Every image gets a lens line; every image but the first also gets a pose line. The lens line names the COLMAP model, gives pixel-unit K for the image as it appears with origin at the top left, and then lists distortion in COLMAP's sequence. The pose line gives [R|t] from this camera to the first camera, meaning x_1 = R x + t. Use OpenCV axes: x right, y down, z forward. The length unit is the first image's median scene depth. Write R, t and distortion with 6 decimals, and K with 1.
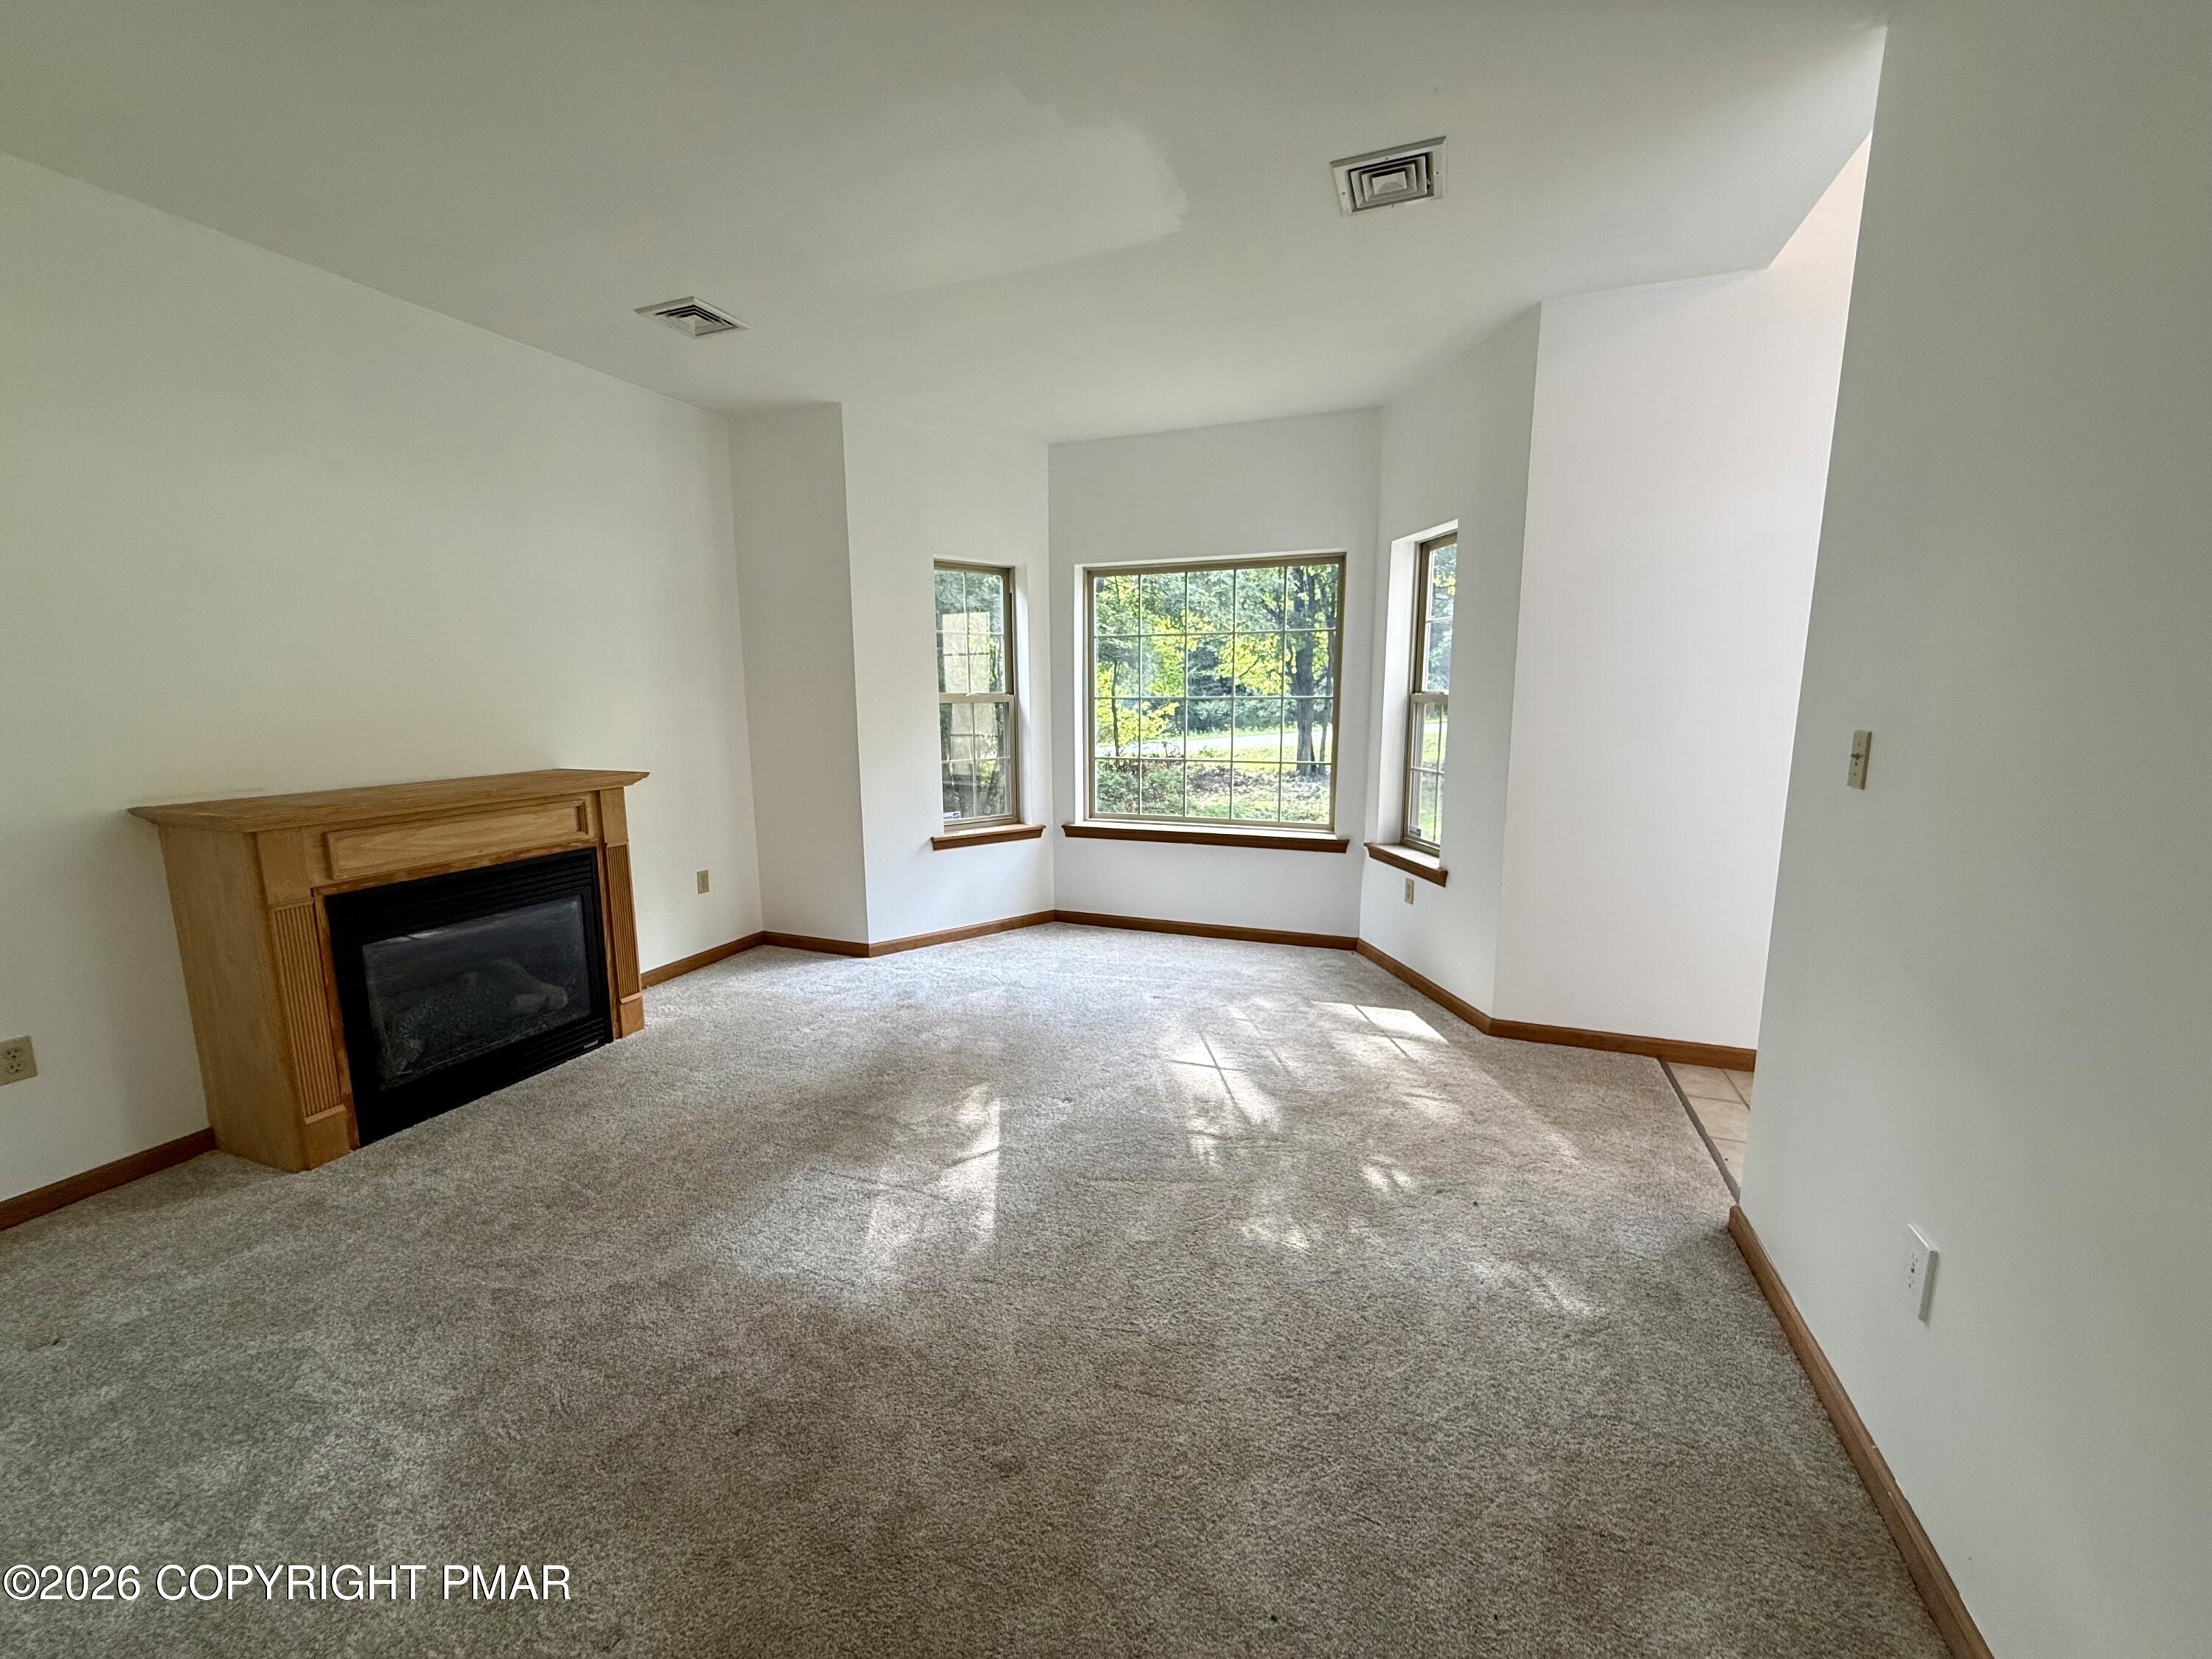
lens RADIAL K [[881.6, 0, 1103.6], [0, 881.6, 832.4], [0, 0, 1]] dist [0.001573, 0.000027]
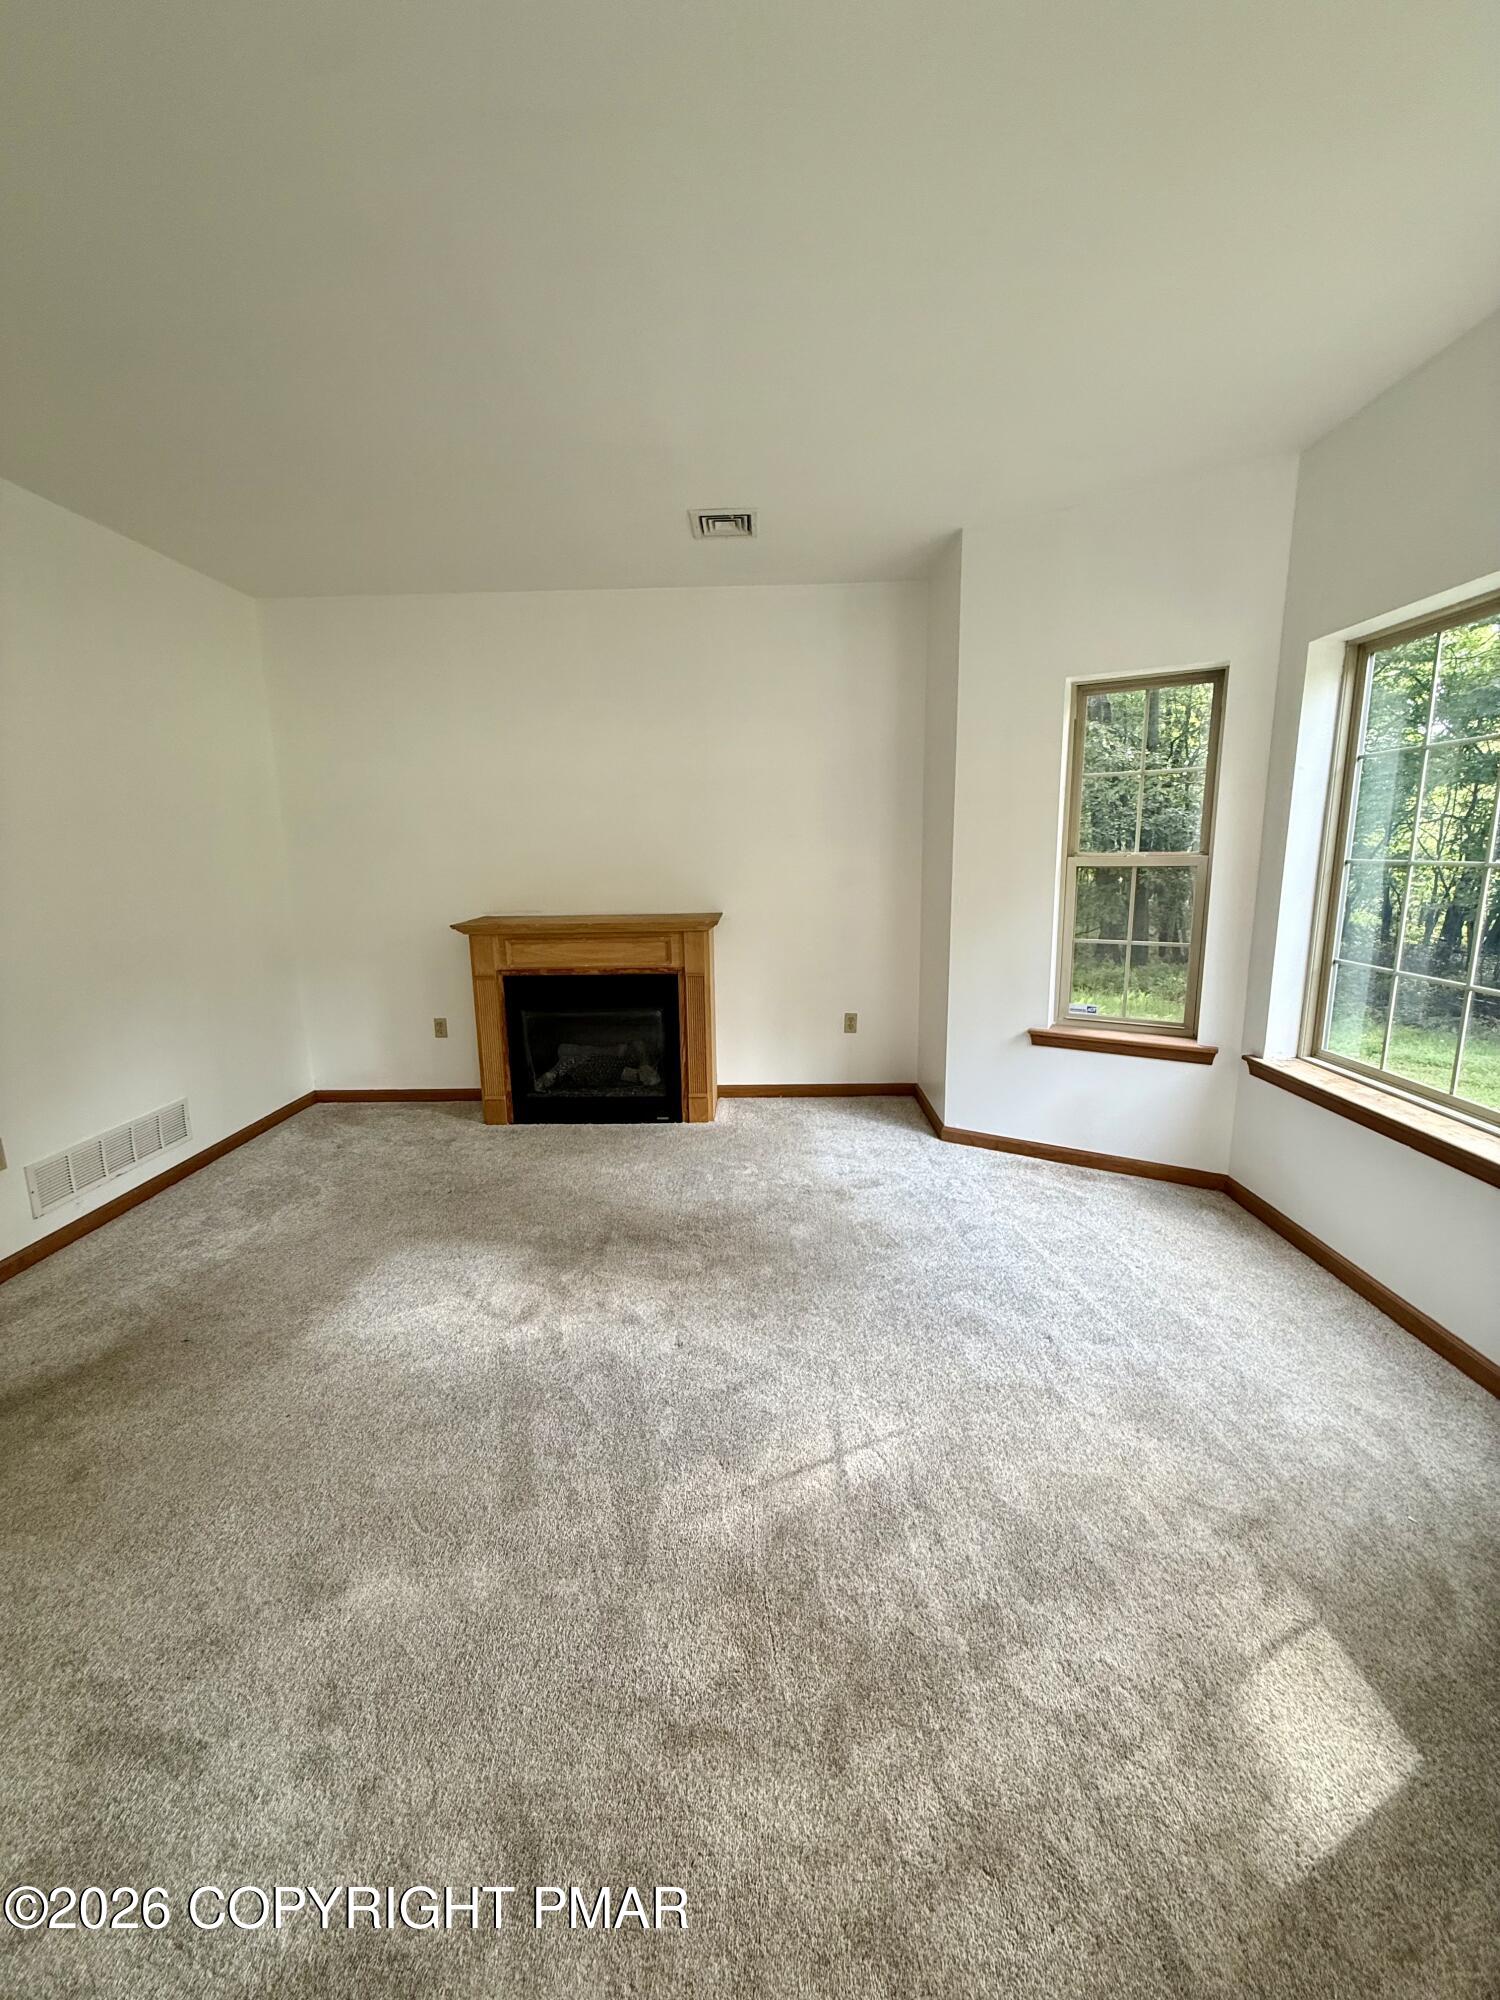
lens RADIAL K [[797.2, 0, 749.7], [0, 797.2, 994.7], [0, 0, 1]] dist [0.001573, 0.000027]
pose [[0.346960, 0.168702, -0.922582, 0.461910], [-0.136128, 0.982331, 0.128433, -0.099236], [0.927948, 0.081028, 0.363795, 0.555249]]
